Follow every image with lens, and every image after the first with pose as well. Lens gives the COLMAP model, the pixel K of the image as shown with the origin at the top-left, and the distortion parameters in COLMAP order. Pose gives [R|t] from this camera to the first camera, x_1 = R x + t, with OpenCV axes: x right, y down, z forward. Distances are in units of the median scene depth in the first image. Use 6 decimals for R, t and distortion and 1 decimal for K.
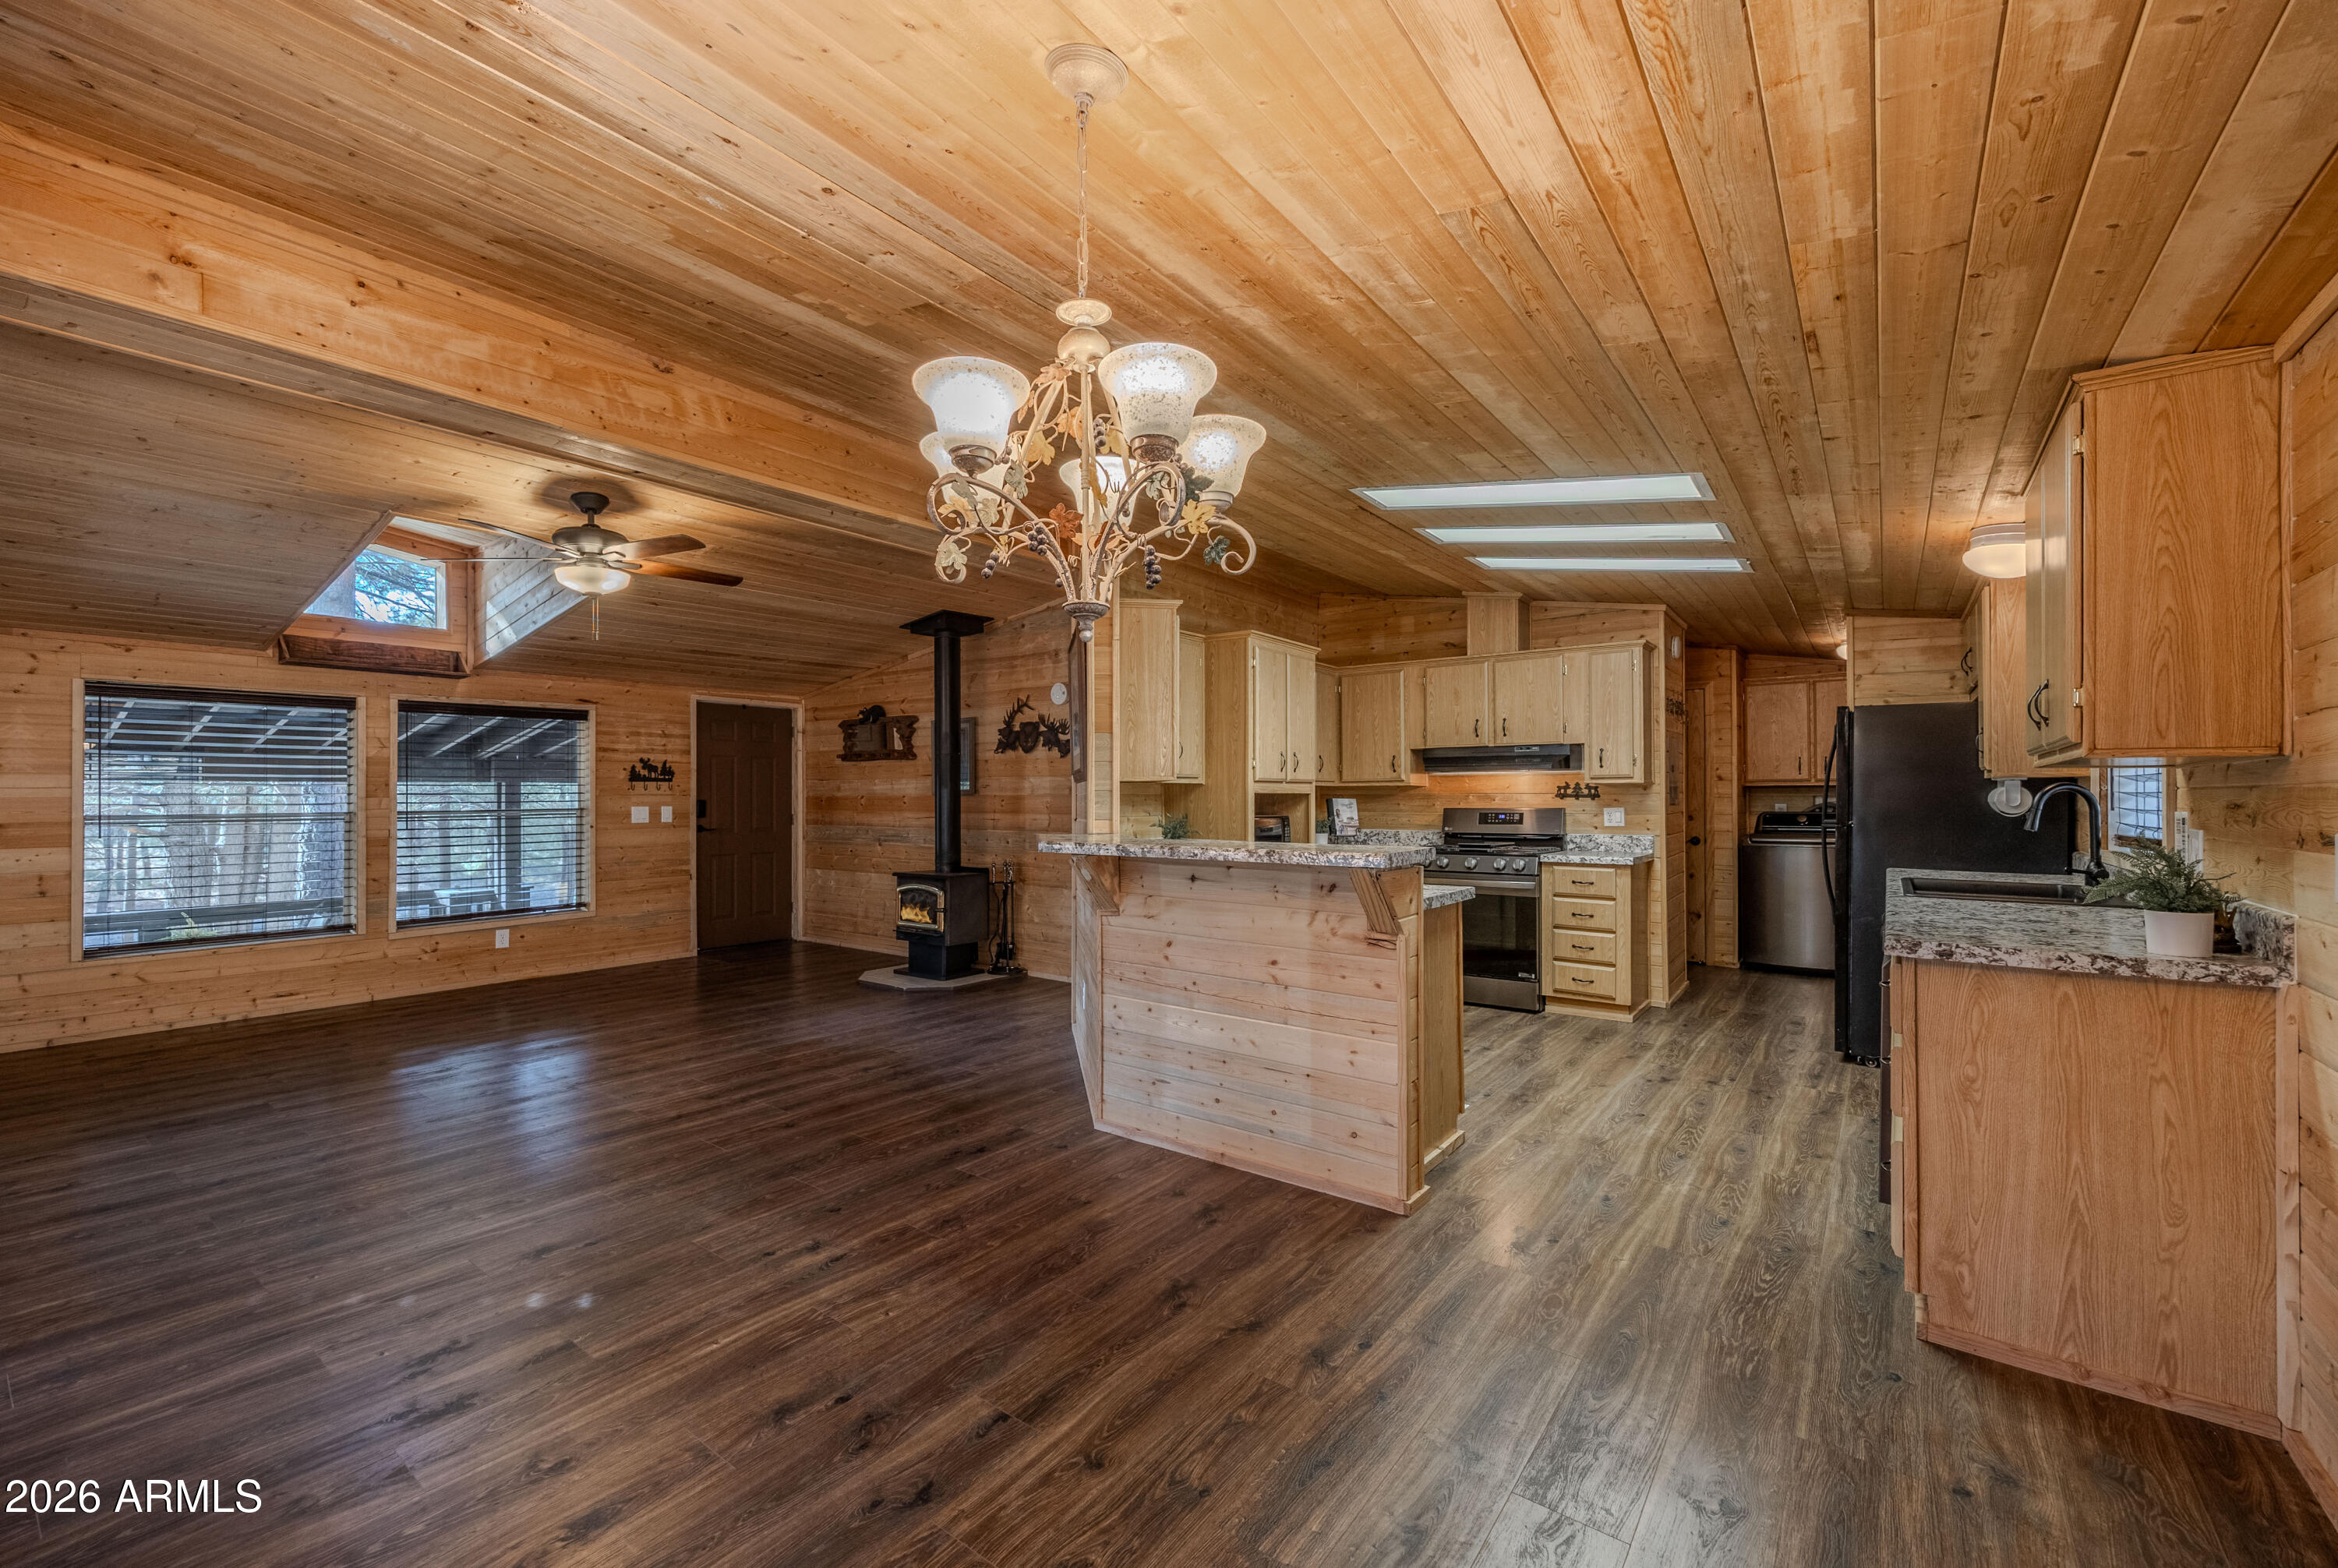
lens RADIAL K [[930.4, 0, 1210.3], [0, 930.4, 786.1], [0, 0, 1]] dist [0.005519, -0.001568]
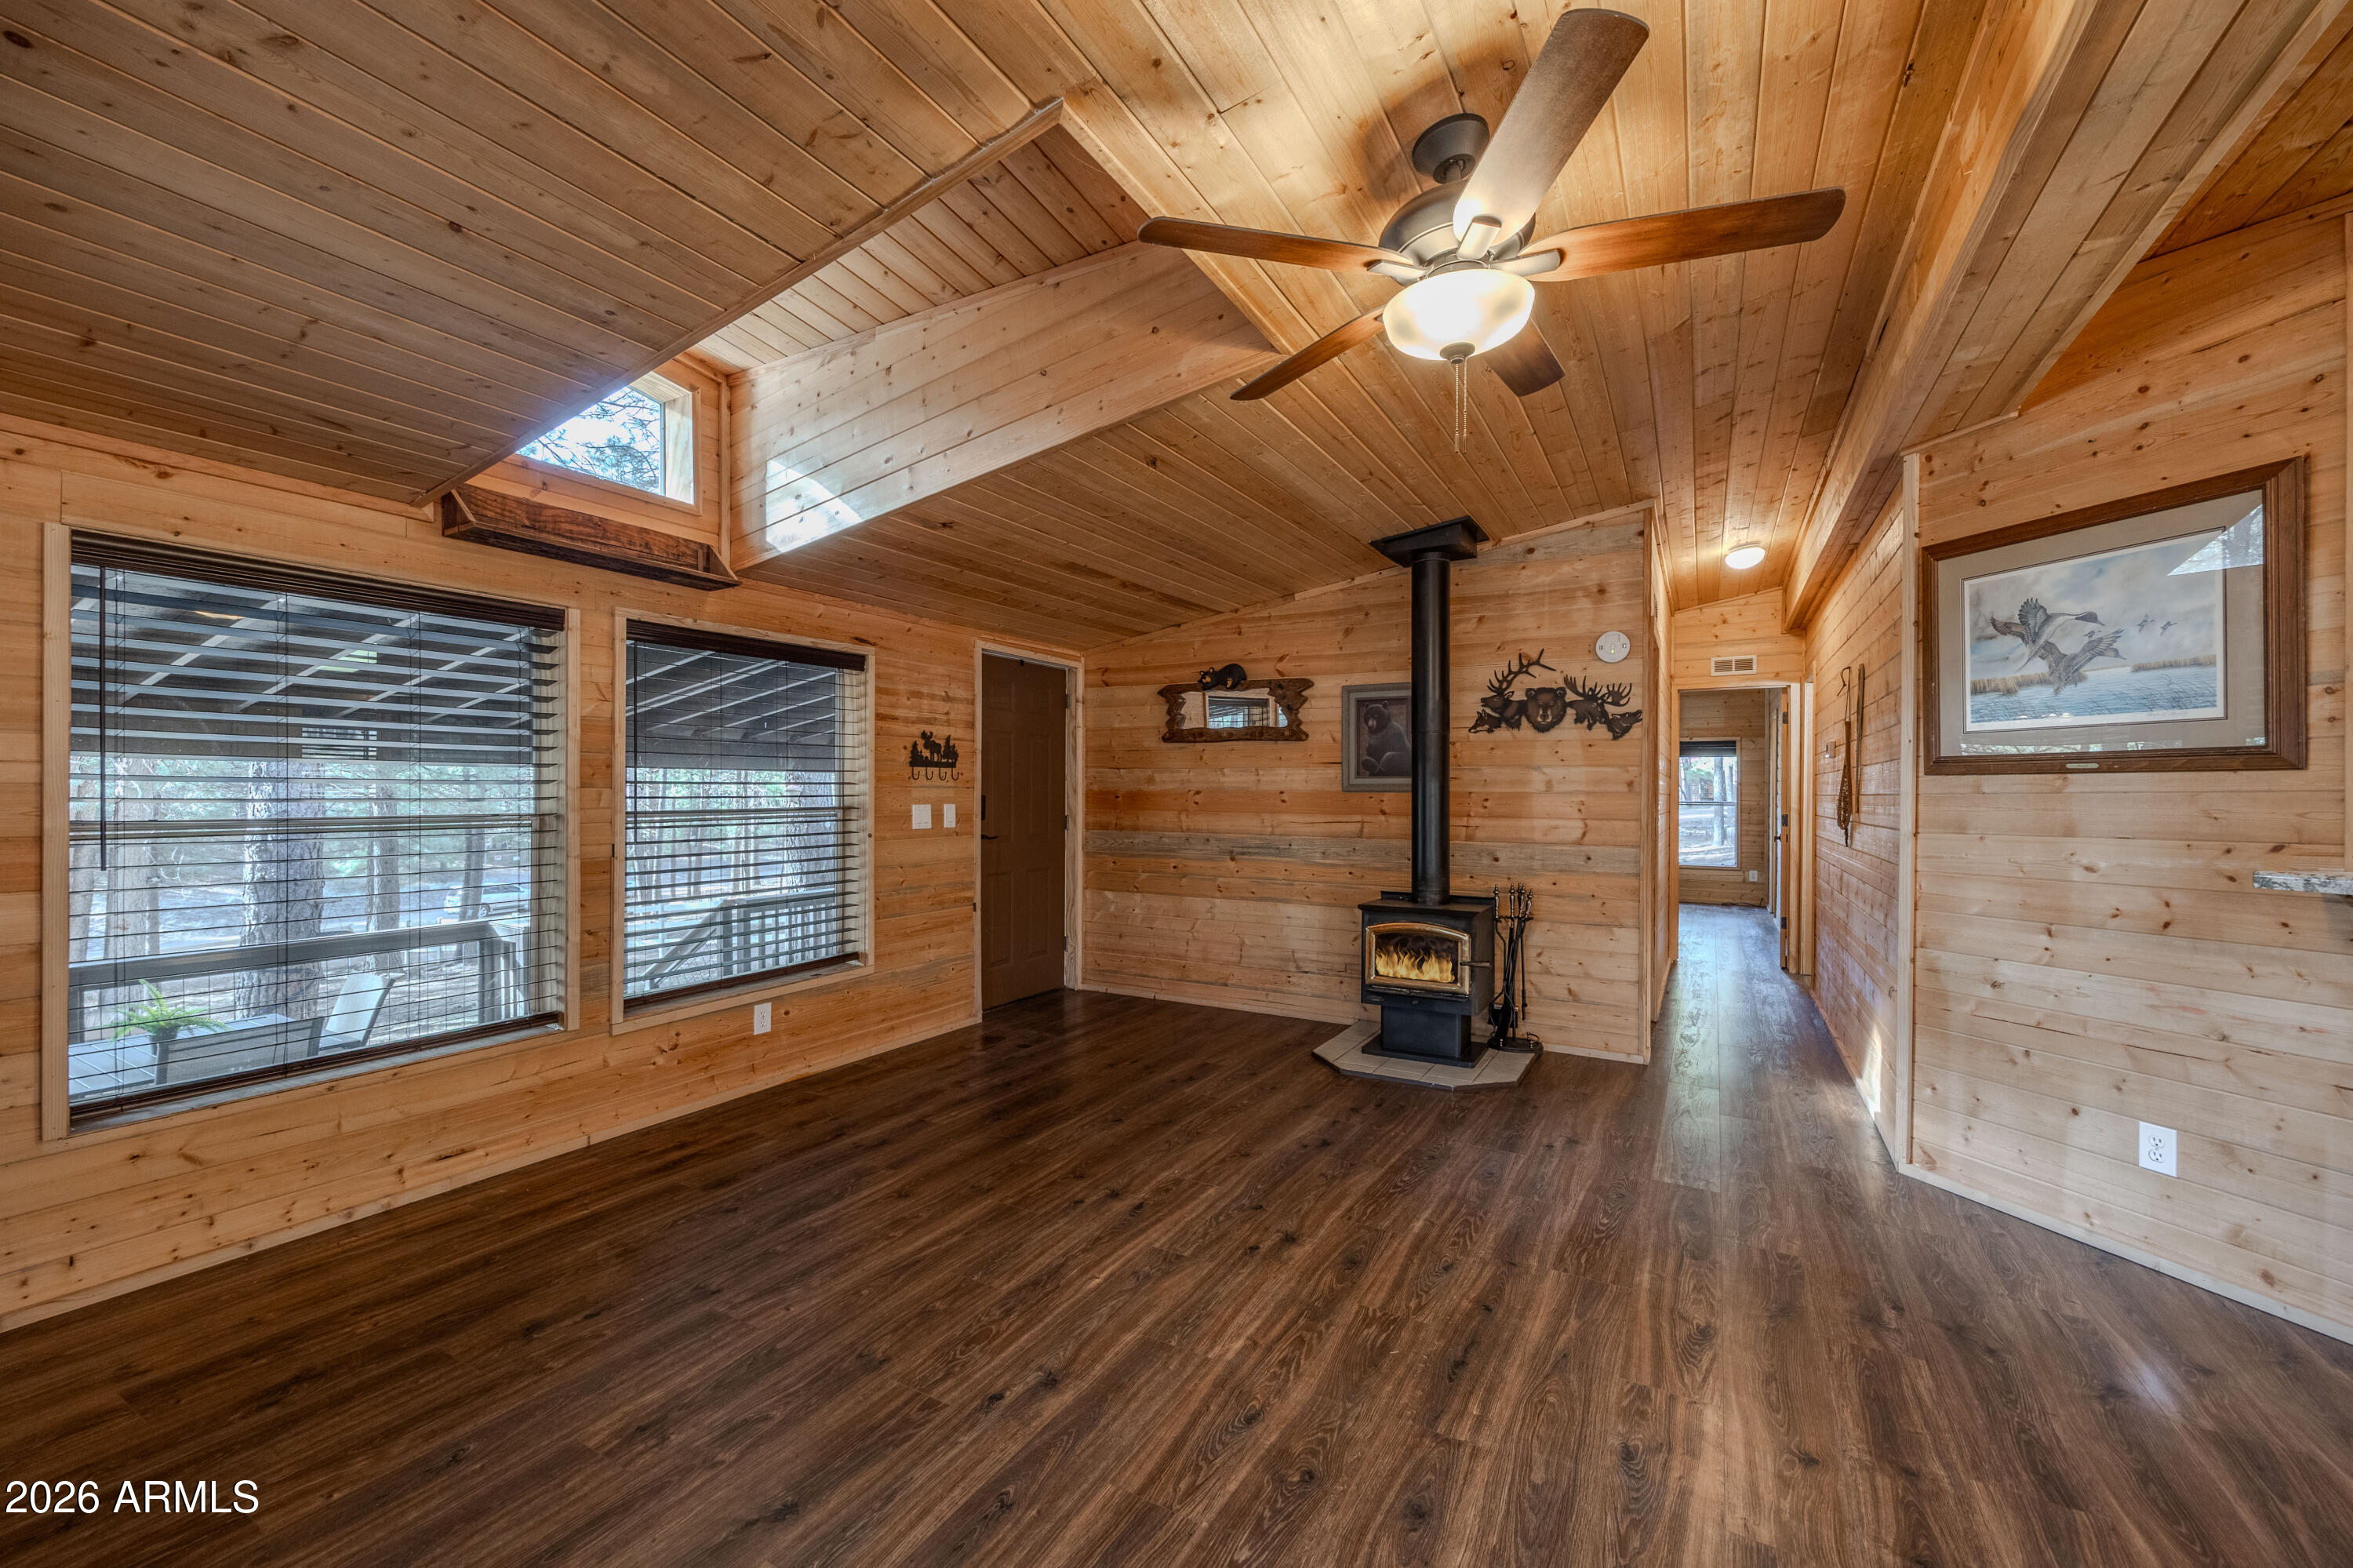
lens RADIAL K [[892.6, 0, 1223.3], [0, 892.6, 794.1], [0, 0, 1]] dist [-0.005465, 0.000430]
pose [[0.991218, 0.007135, 0.132044, -0.619768], [-0.009010, 0.999867, 0.013615, 0.005097], [-0.131929, -0.014685, 0.991150, 0.436859]]
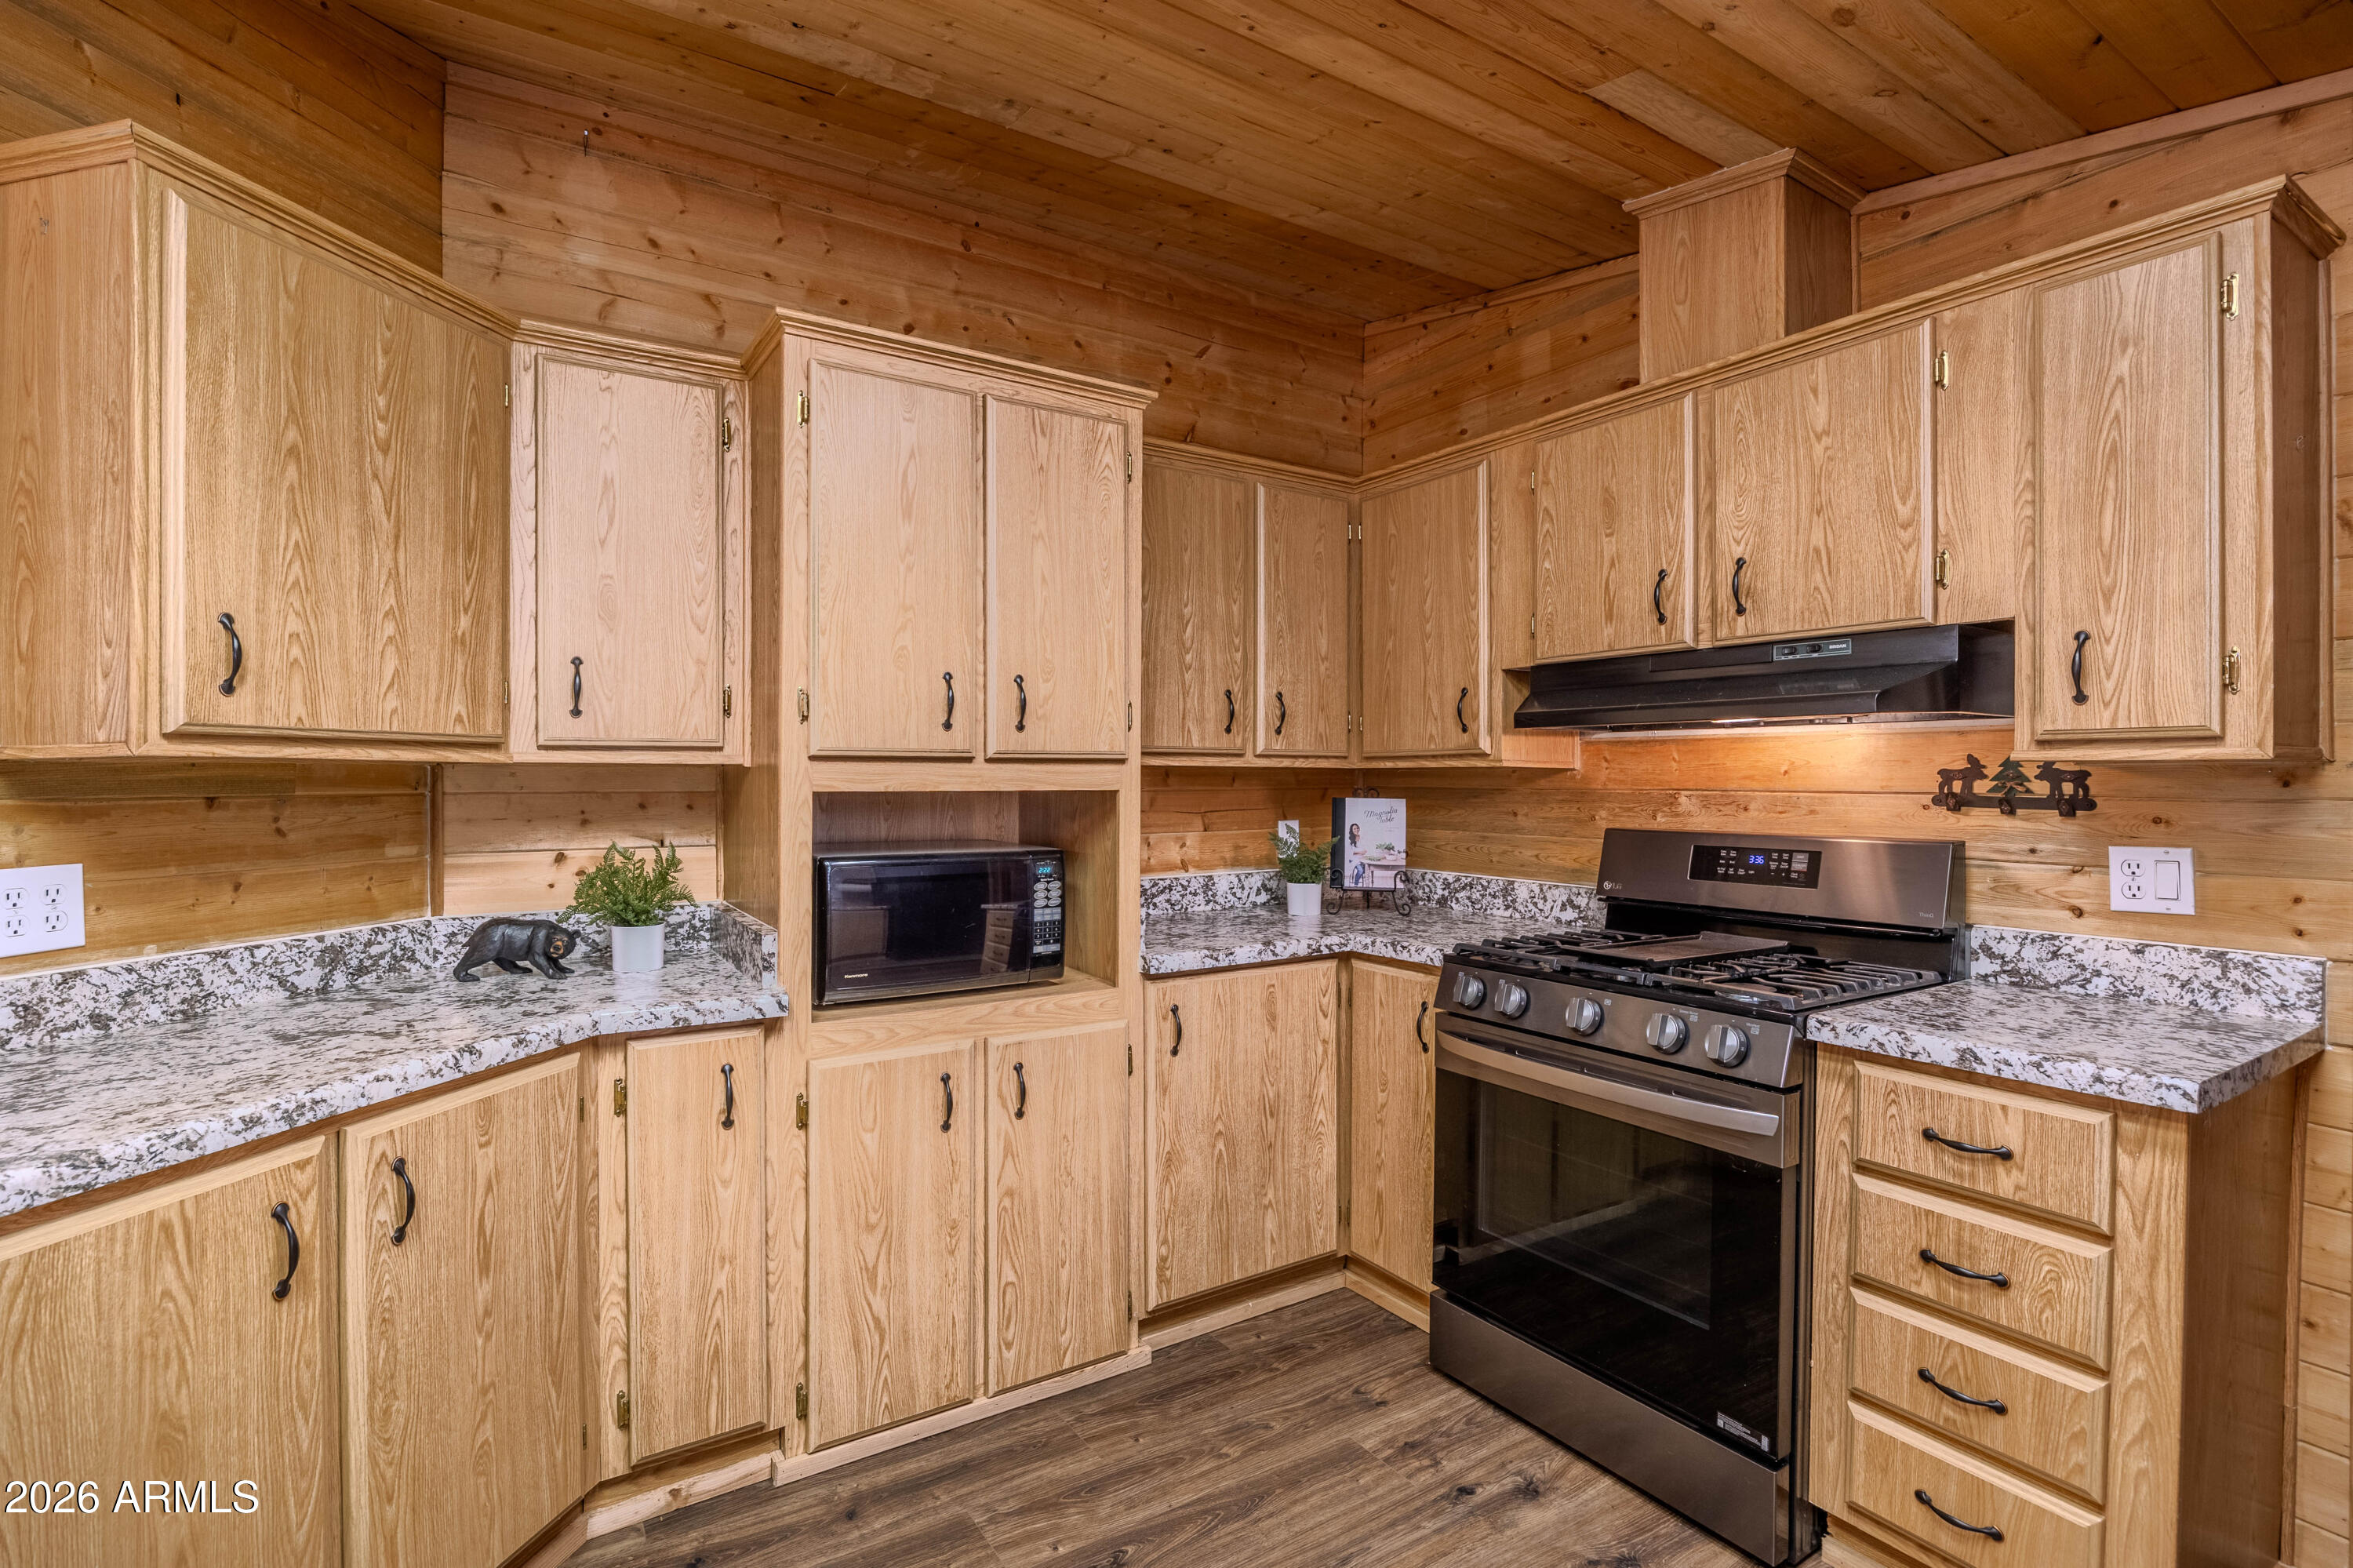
lens RADIAL K [[1081.8, 0, 1235.6], [0, 1081.8, 780.6], [0, 0, 1]] dist [-0.008833, -0.001296]
pose [[0.931359, 0.004864, -0.364070, 0.314989], [0.001194, 0.999865, 0.016415, -0.002852], [0.364100, -0.015723, 0.931227, 0.639961]]
